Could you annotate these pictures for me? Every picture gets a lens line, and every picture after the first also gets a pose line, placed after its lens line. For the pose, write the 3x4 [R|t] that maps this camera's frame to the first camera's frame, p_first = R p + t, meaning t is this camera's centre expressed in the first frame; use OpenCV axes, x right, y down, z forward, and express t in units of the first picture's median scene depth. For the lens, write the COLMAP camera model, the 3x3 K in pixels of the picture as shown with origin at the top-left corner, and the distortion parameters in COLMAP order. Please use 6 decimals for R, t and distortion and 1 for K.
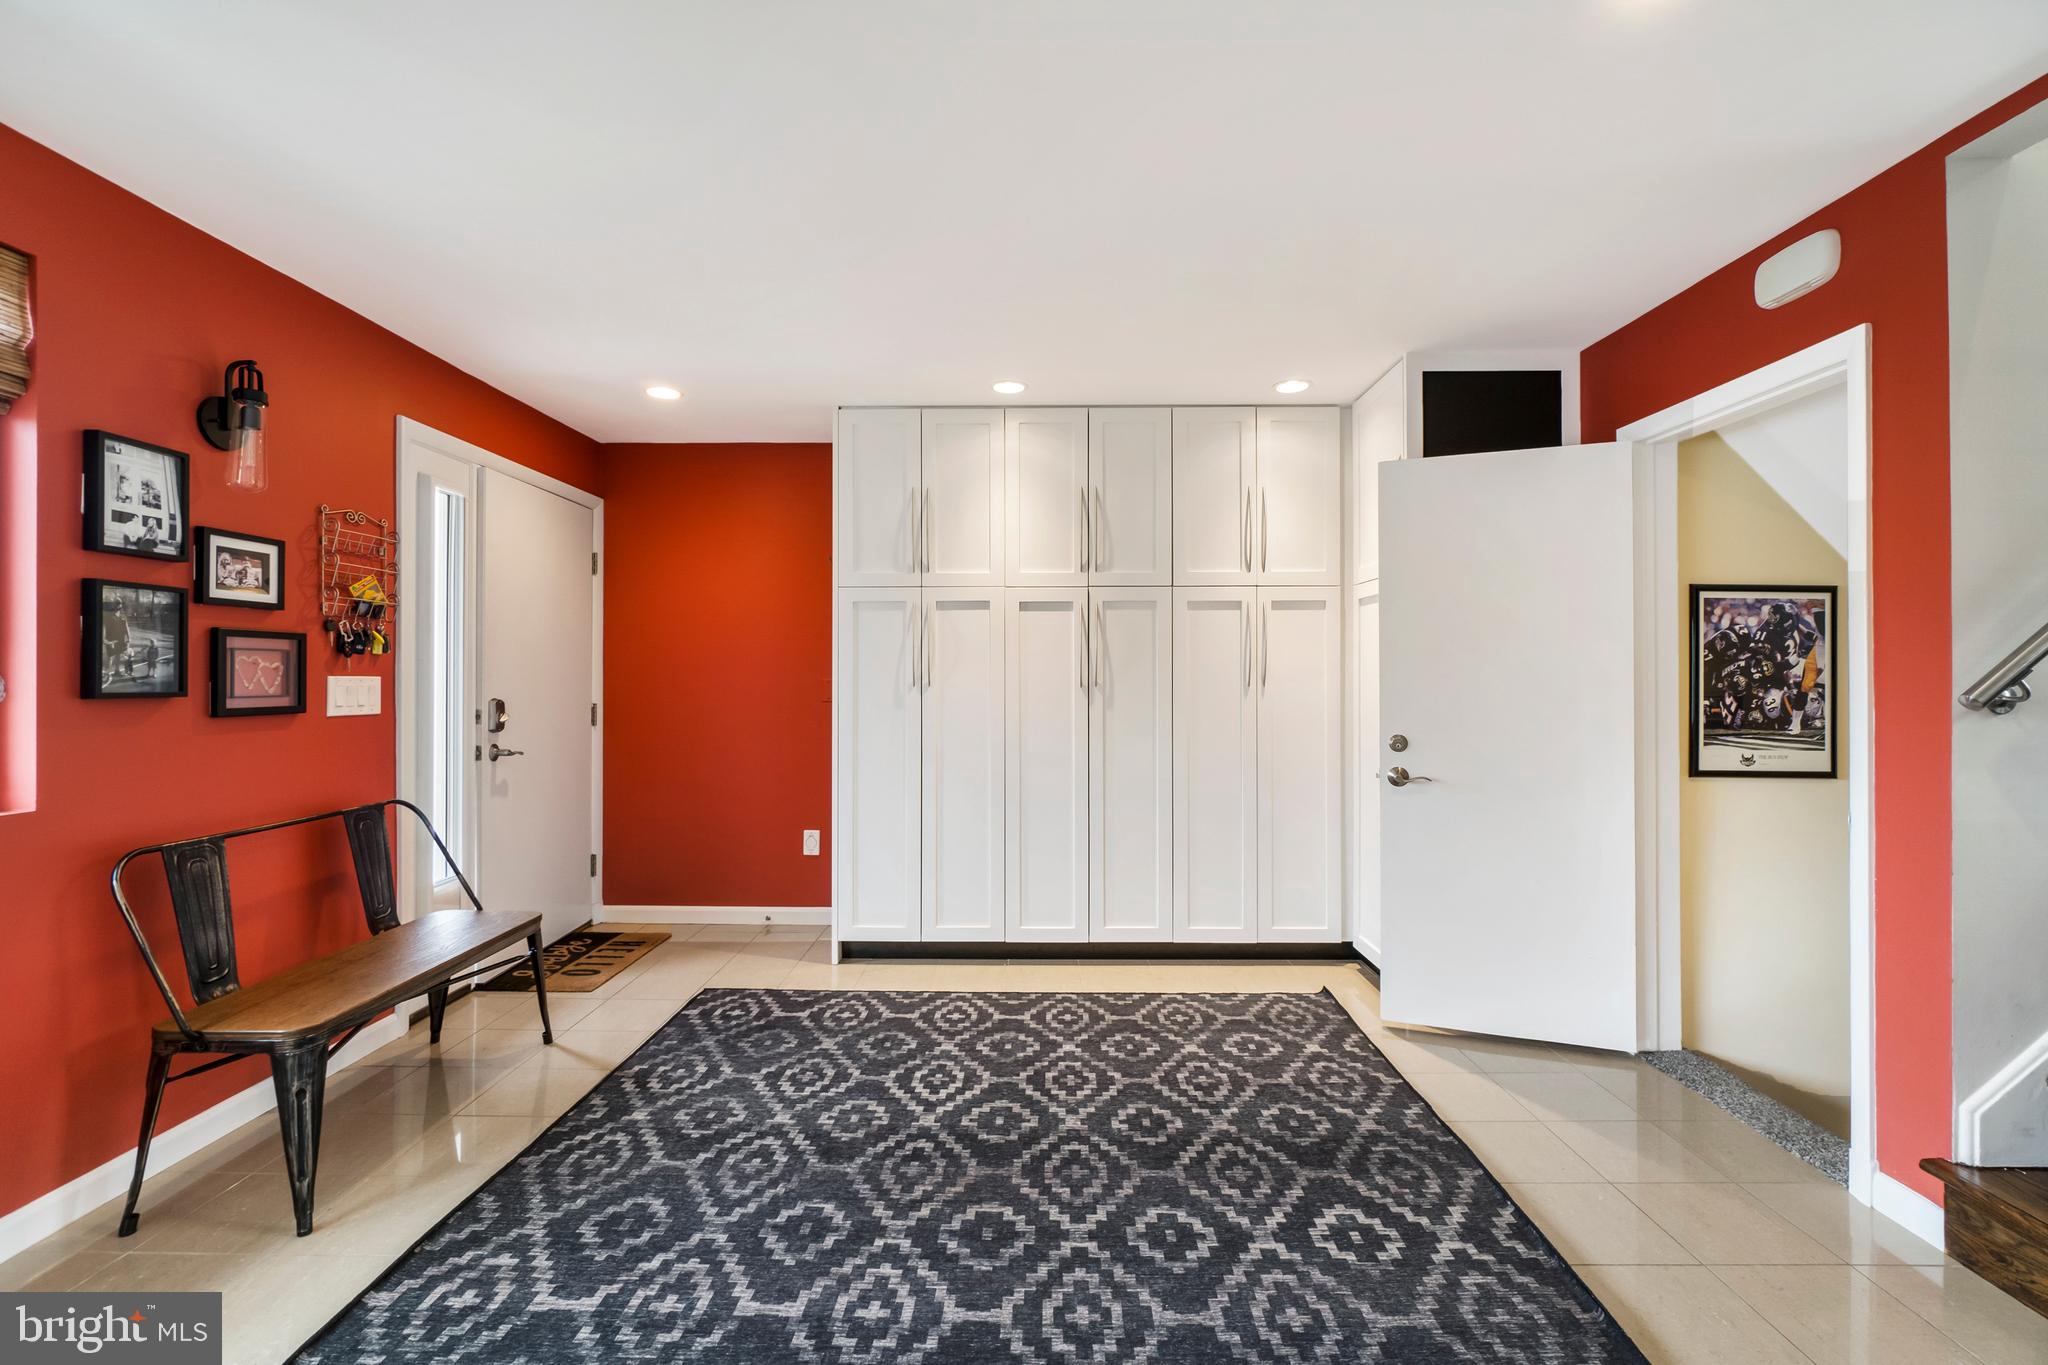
lens RADIAL K [[881.5, 0, 1027.3], [0, 881.5, 675.1], [0, 0, 1]] dist [0.001430, 0.000079]
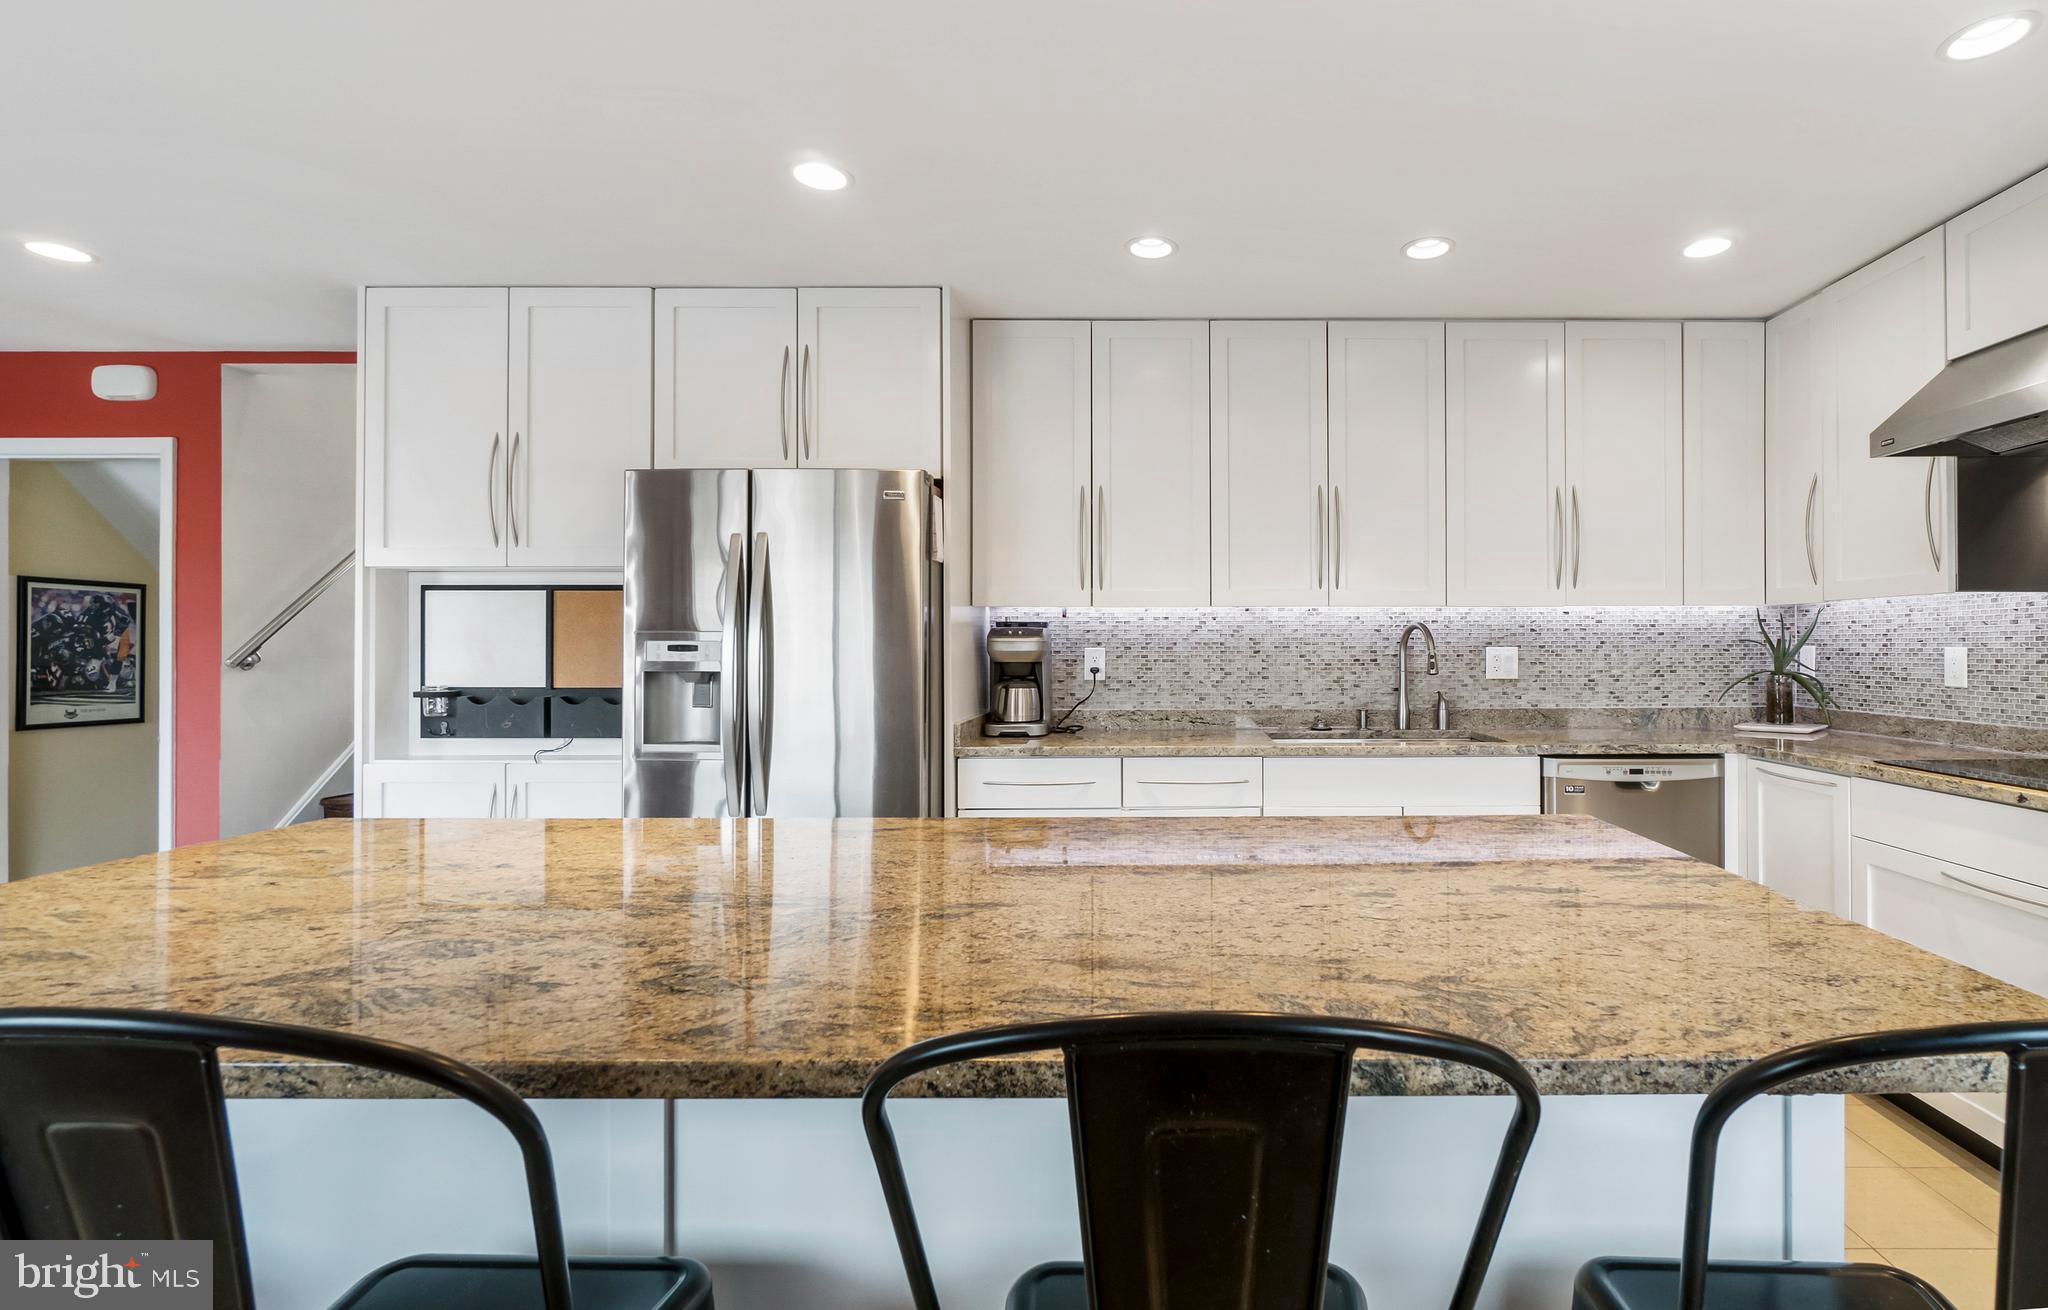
lens RADIAL K [[935.0, 0, 1171.0], [0, 935.0, 640.2], [0, 0, 1]] dist [-0.001804, 0.000501]
pose [[-0.021200, 0.005253, 0.999761, -0.596369], [-0.002209, 0.999984, -0.005301, -0.008757], [-0.999773, -0.002321, -0.021188, -0.593938]]
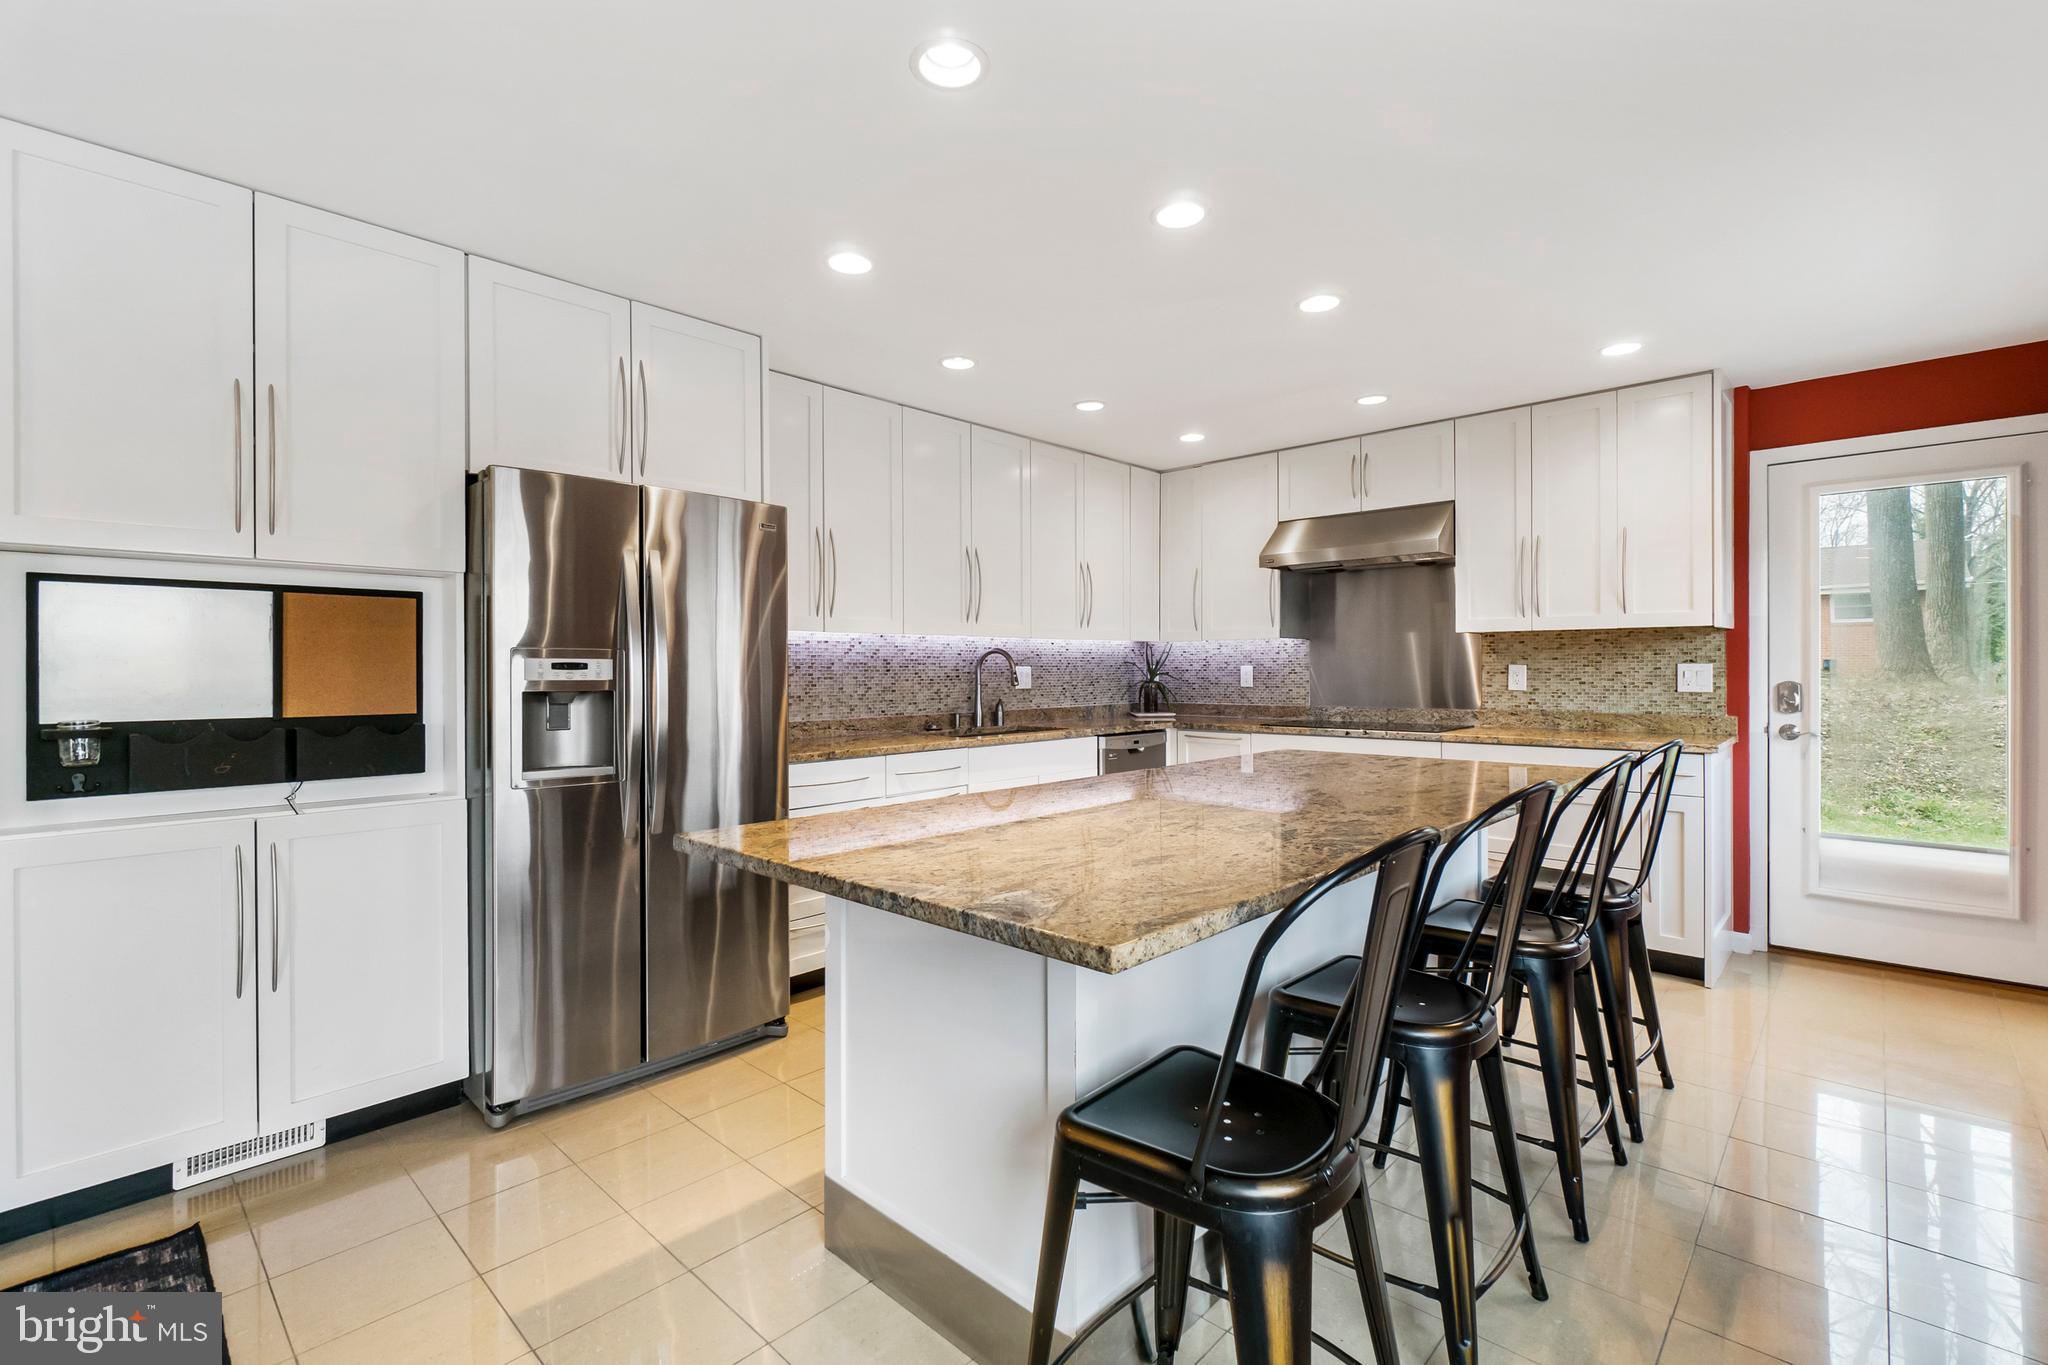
lens RADIAL K [[914.5, 0, 1030.2], [0, 914.5, 673.0], [0, 0, 1]] dist [-0.002492, -0.000228]
pose [[-0.737114, -0.001937, 0.675766, -0.547032], [0.000522, 0.999994, 0.003435, -0.000628], [-0.675768, 0.002885, -0.737108, 0.232889]]
